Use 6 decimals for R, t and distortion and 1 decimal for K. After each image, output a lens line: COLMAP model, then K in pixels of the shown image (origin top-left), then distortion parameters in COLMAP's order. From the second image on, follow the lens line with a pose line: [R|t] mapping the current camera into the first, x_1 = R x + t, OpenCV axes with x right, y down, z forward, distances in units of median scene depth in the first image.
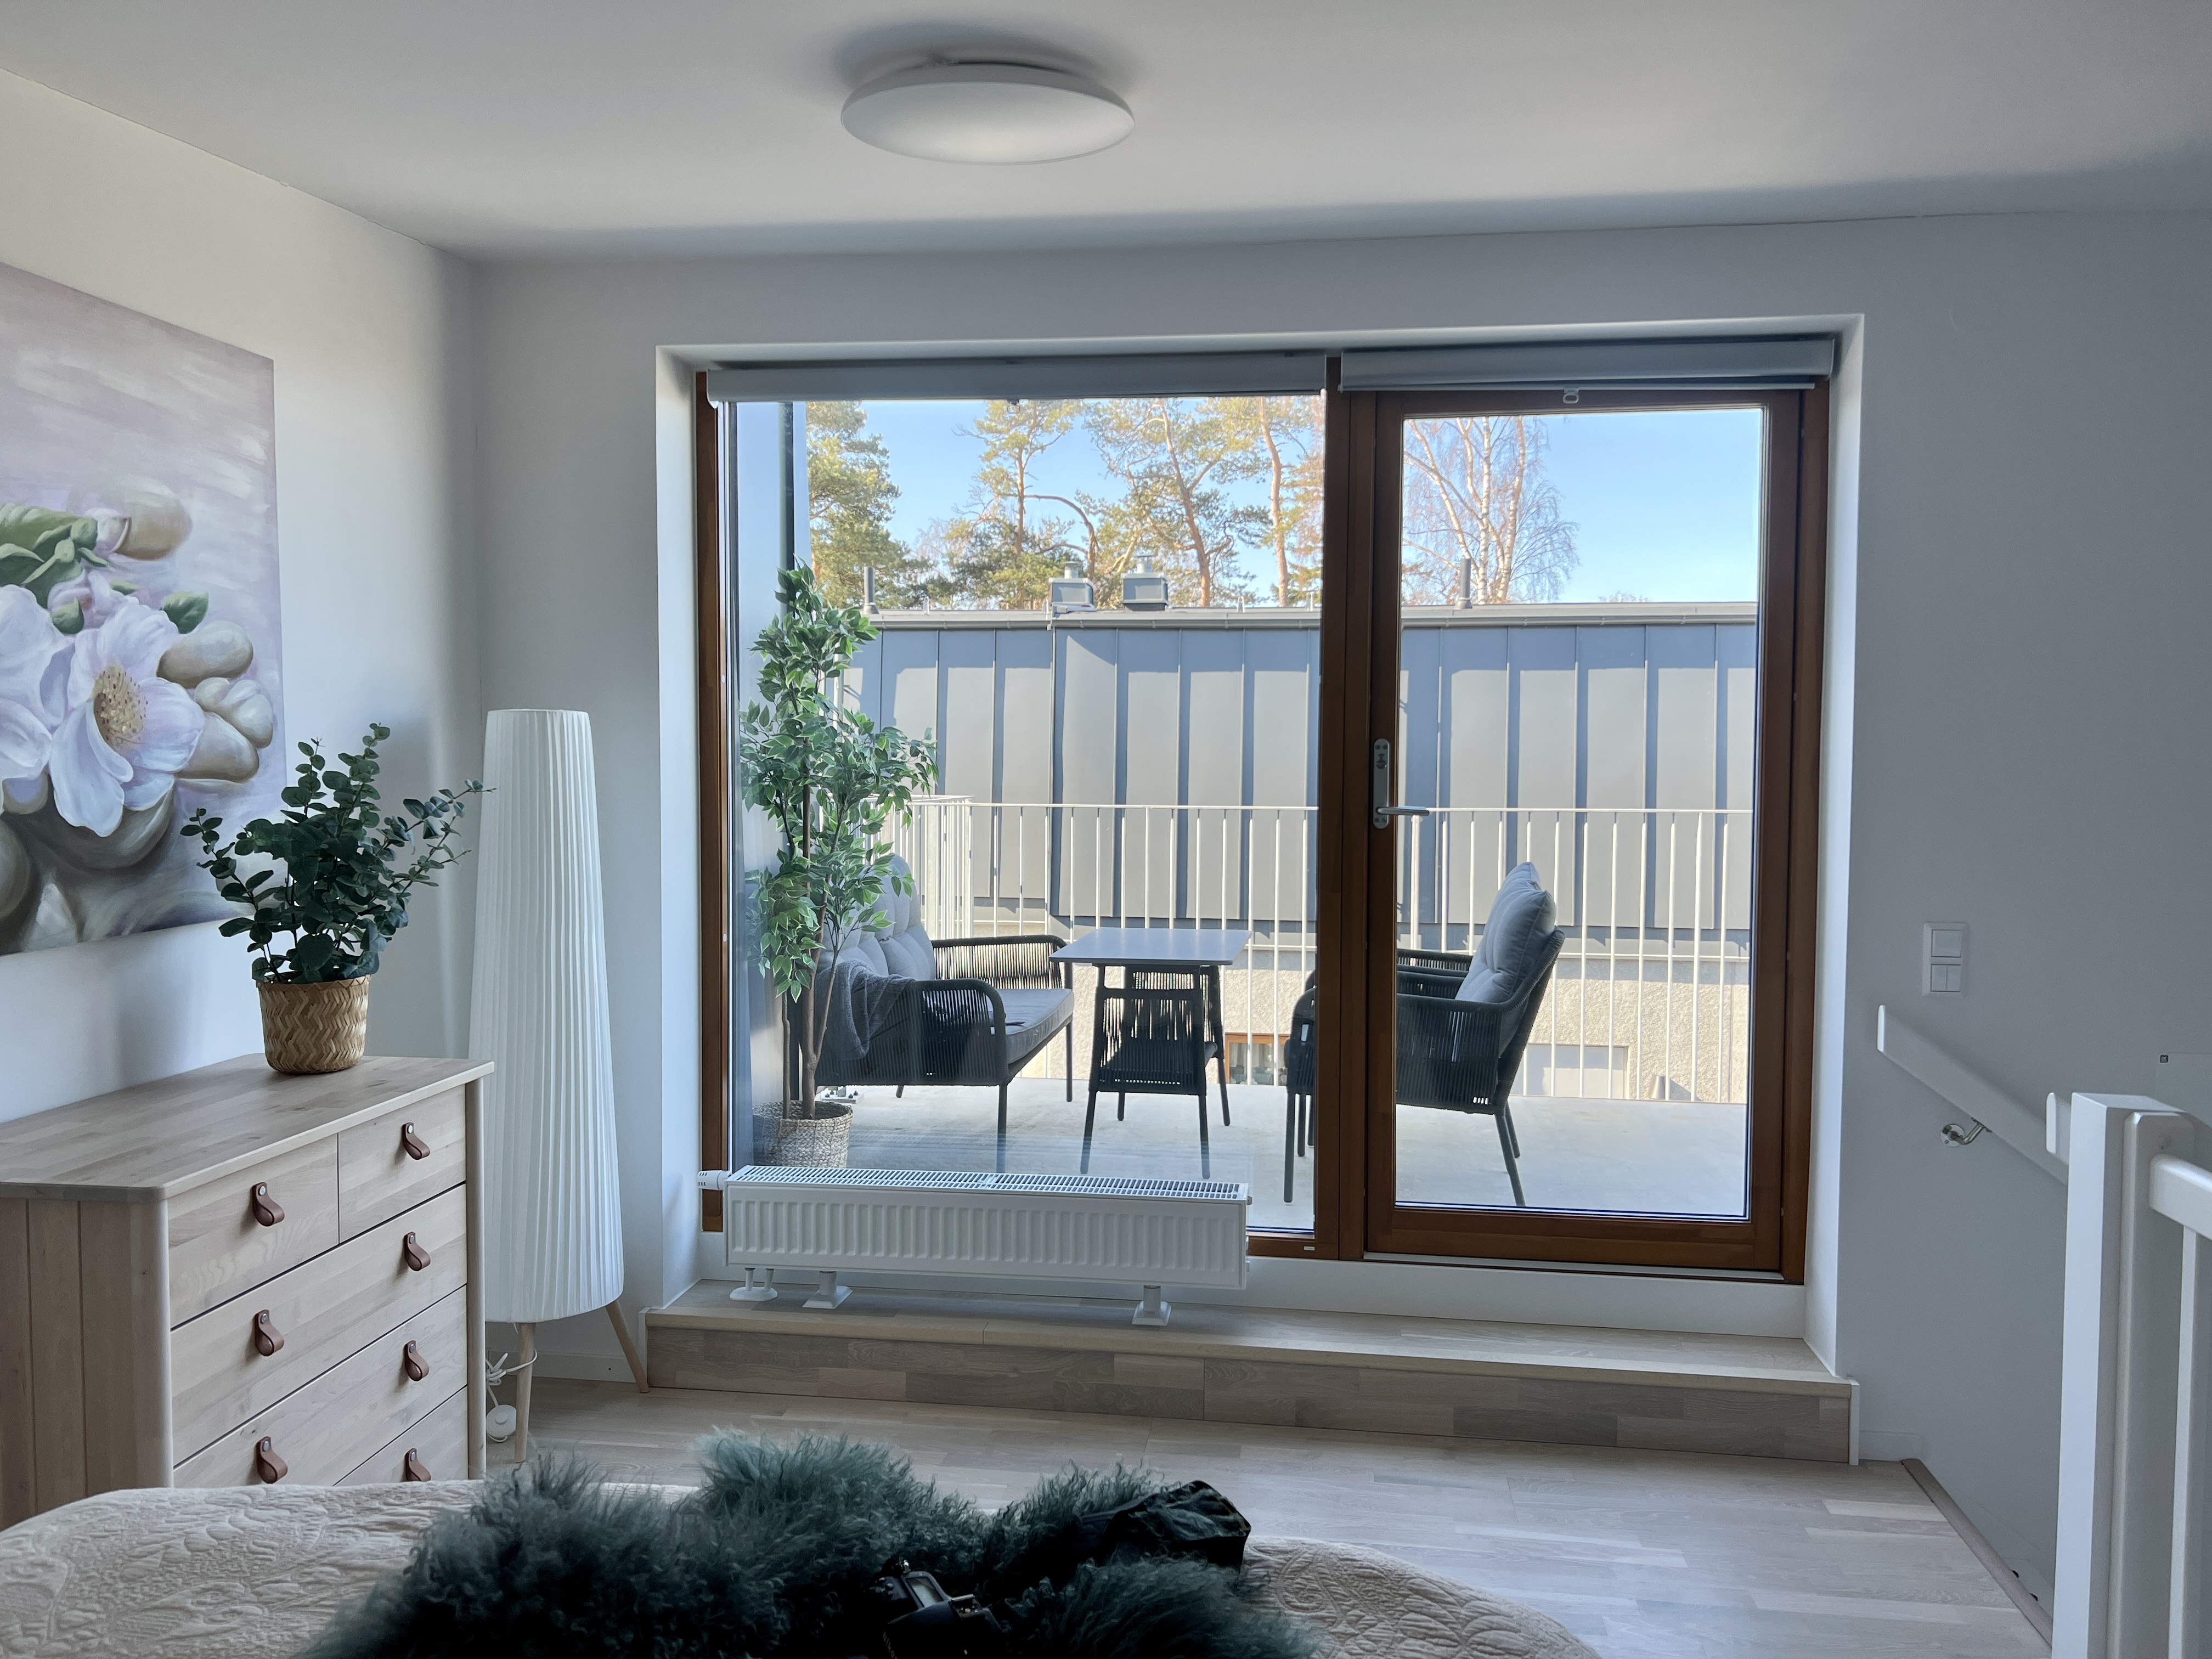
lens RADIAL K [[1656.8, 0, 1114.3], [0, 1656.8, 827.6], [0, 0, 1]] dist [0.003957, -0.004993]
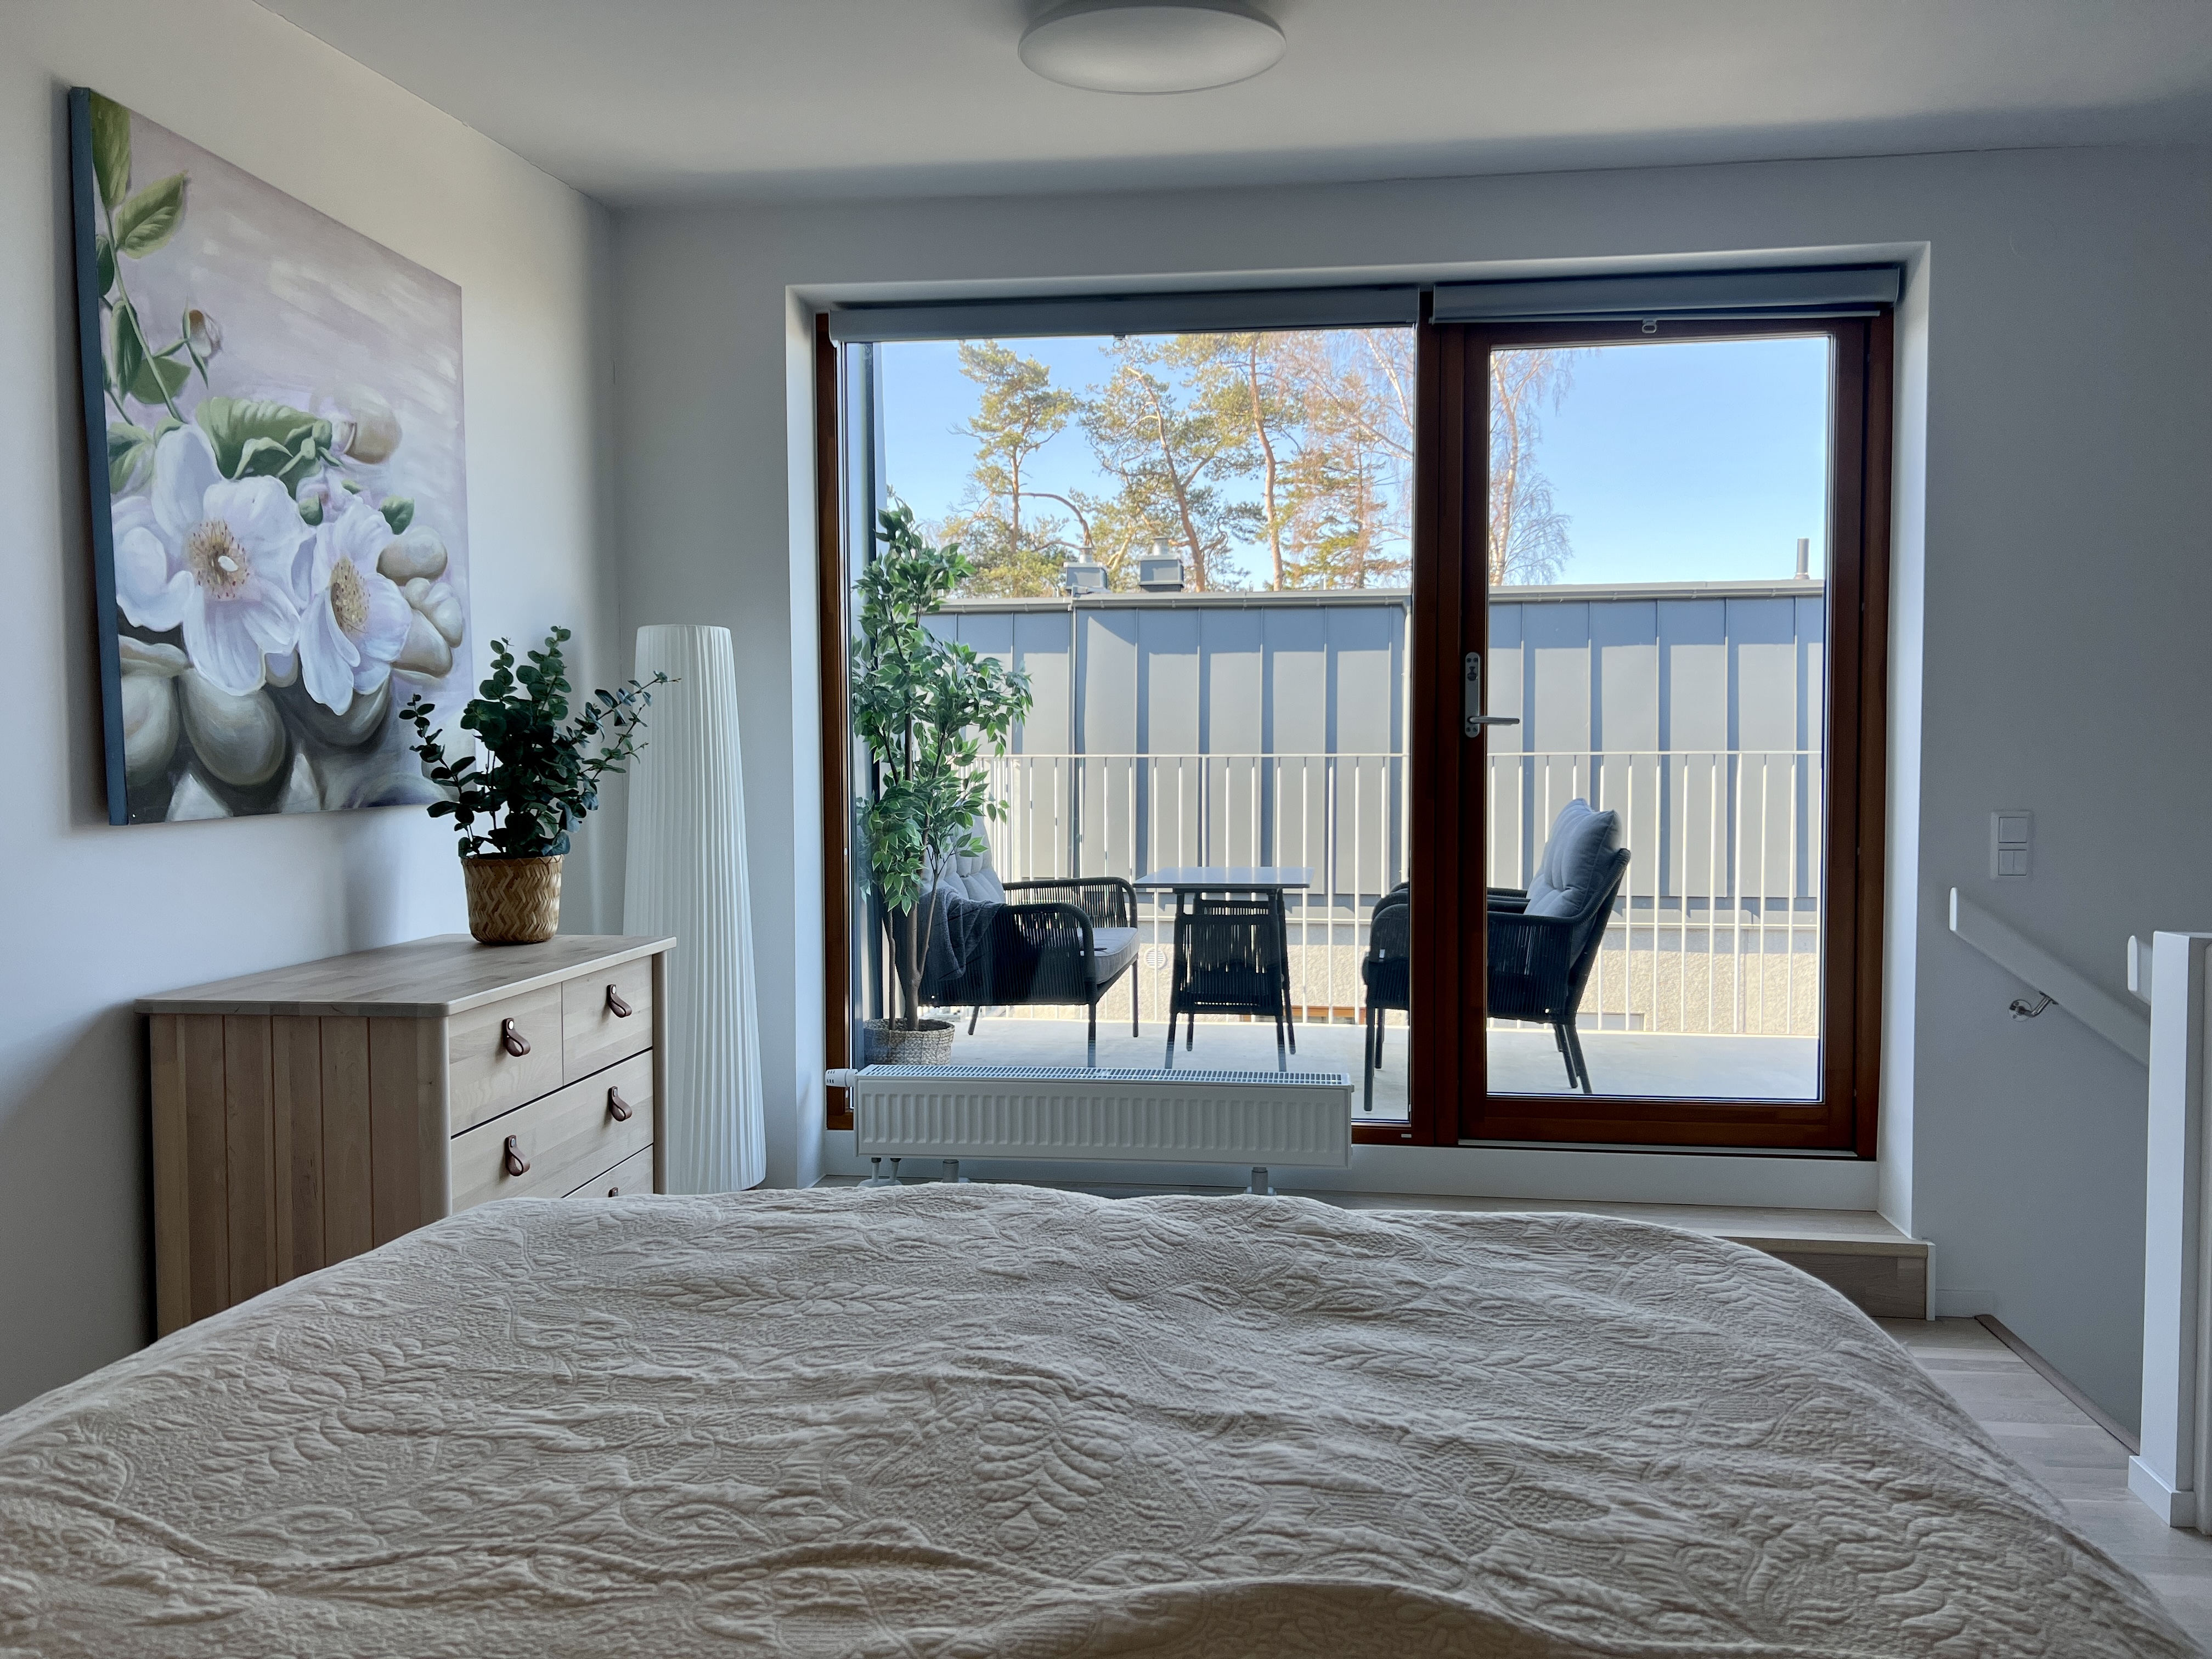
lens RADIAL K [[1660.1, 0, 1106.0], [0, 1660.1, 829.5], [0, 0, 1]] dist [0.000219, -0.001555]
pose [[0.999950, -0.008884, 0.004608, -0.087906], [0.008896, 0.999957, -0.002577, 0.067566], [-0.004585, 0.002617, 0.999986, -0.067147]]
